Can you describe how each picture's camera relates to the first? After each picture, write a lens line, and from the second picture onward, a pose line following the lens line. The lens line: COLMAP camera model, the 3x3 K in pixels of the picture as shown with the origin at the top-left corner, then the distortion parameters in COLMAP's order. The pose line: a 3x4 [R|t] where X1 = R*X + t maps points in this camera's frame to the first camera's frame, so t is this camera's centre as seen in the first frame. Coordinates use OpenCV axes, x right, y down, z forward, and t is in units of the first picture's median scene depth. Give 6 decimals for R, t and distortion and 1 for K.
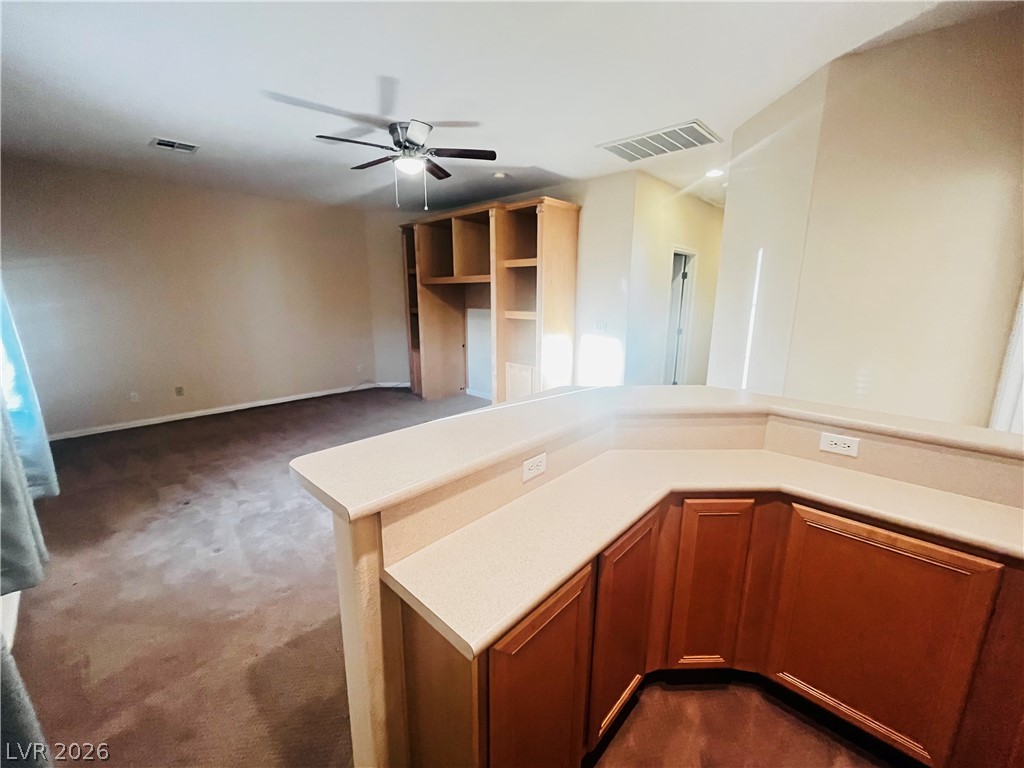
lens RADIAL K [[413.5, 0, 514.0], [0, 413.5, 381.6], [0, 0, 1]] dist [-0.003129, 0.000203]
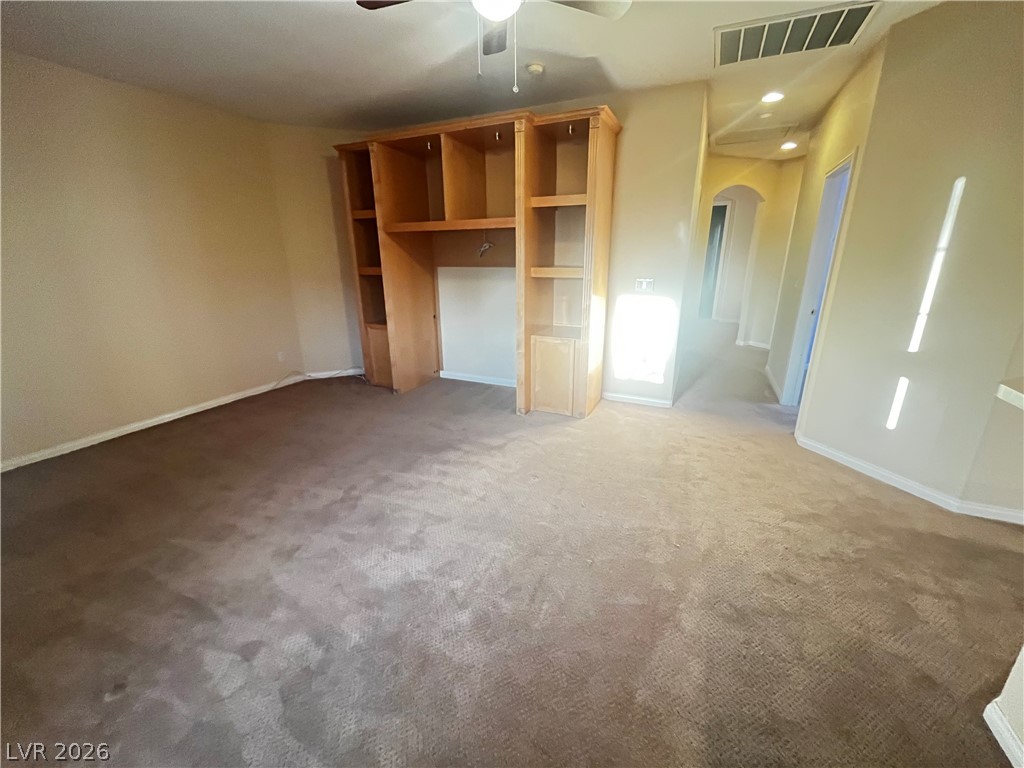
lens RADIAL K [[413.5, 0, 513.6], [0, 413.5, 381.0], [0, 0, 1]] dist [-0.003129, 0.000203]
pose [[0.946930, -0.104016, 0.304145, -0.390047], [0.076717, 0.991985, 0.100402, -0.056032], [-0.312151, -0.071741, 0.947320, 0.360571]]
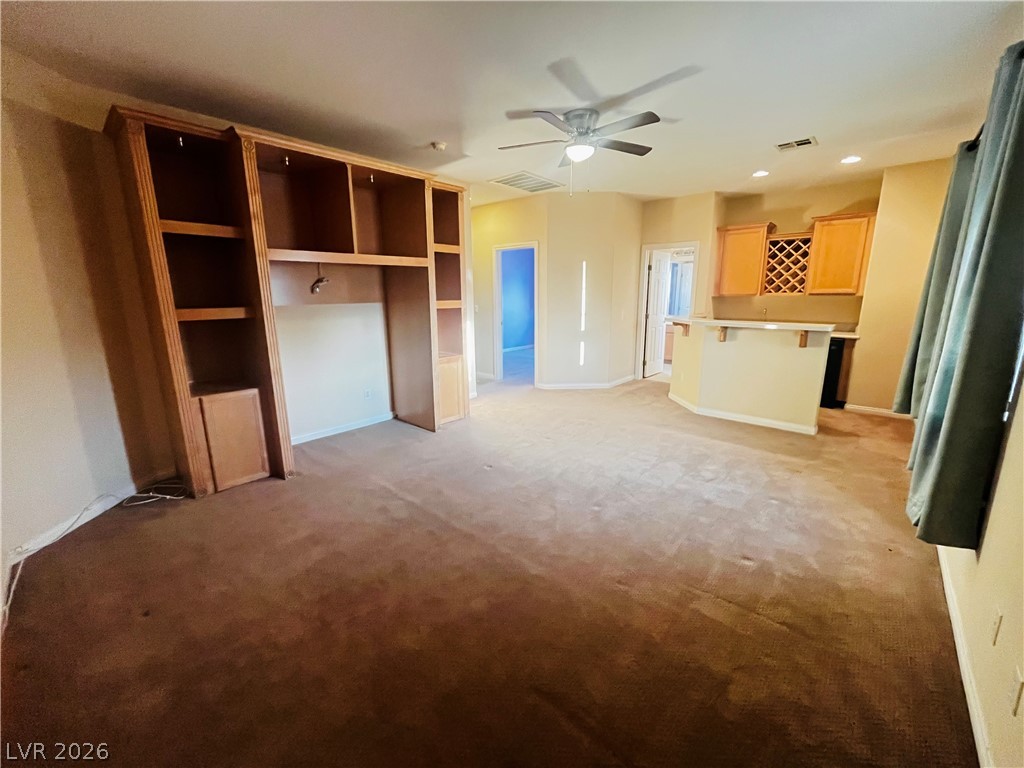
lens RADIAL K [[413.5, 0, 512.2], [0, 413.5, 380.2], [0, 0, 1]] dist [-0.003129, 0.000203]
pose [[-0.027252, -0.214806, 0.976276, -1.172973], [0.212817, 0.953003, 0.215626, -0.207629], [-0.976712, 0.213644, 0.019744, 1.083906]]
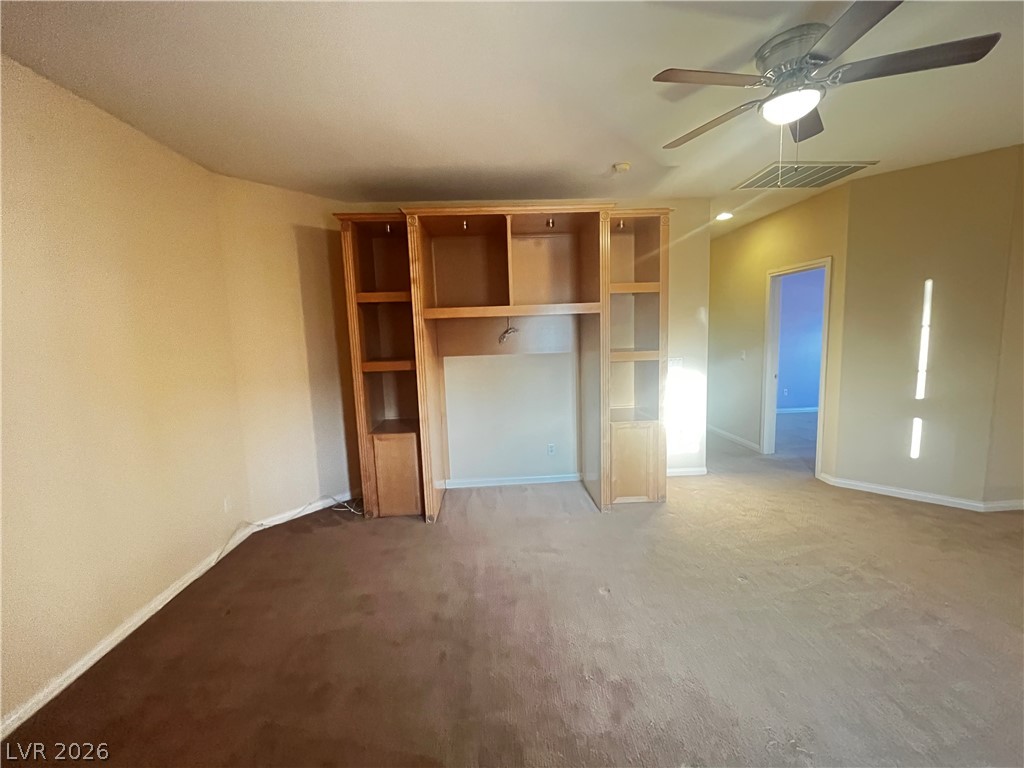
lens RADIAL K [[413.5, 0, 513.8], [0, 413.5, 379.5], [0, 0, 1]] dist [-0.003129, 0.000203]
pose [[0.687843, -0.111368, 0.717265, -0.843011], [0.185973, 0.982215, -0.025838, -0.173988], [-0.701631, 0.151165, 0.696321, 0.792157]]
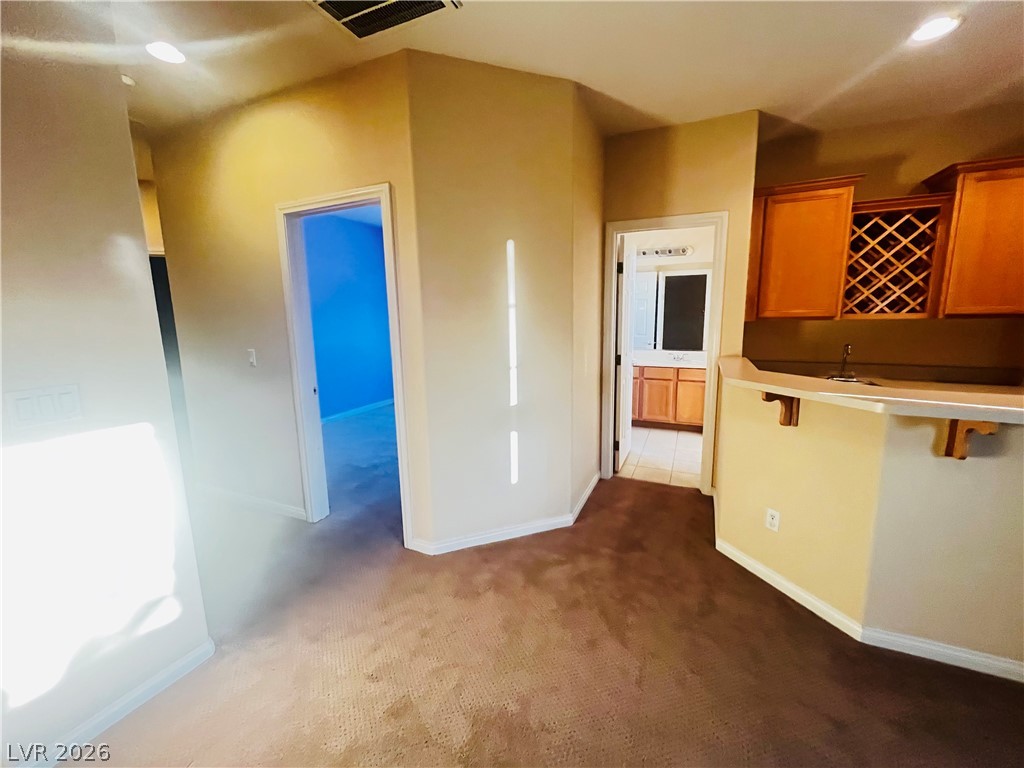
lens RADIAL K [[413.5, 0, 512.8], [0, 413.5, 381.8], [0, 0, 1]] dist [-0.003129, 0.000203]
pose [[-0.327087, -0.157484, 0.931780, -0.186918], [0.207059, 0.950112, 0.233267, -0.182780], [-0.922031, 0.269231, -0.278161, 0.985243]]
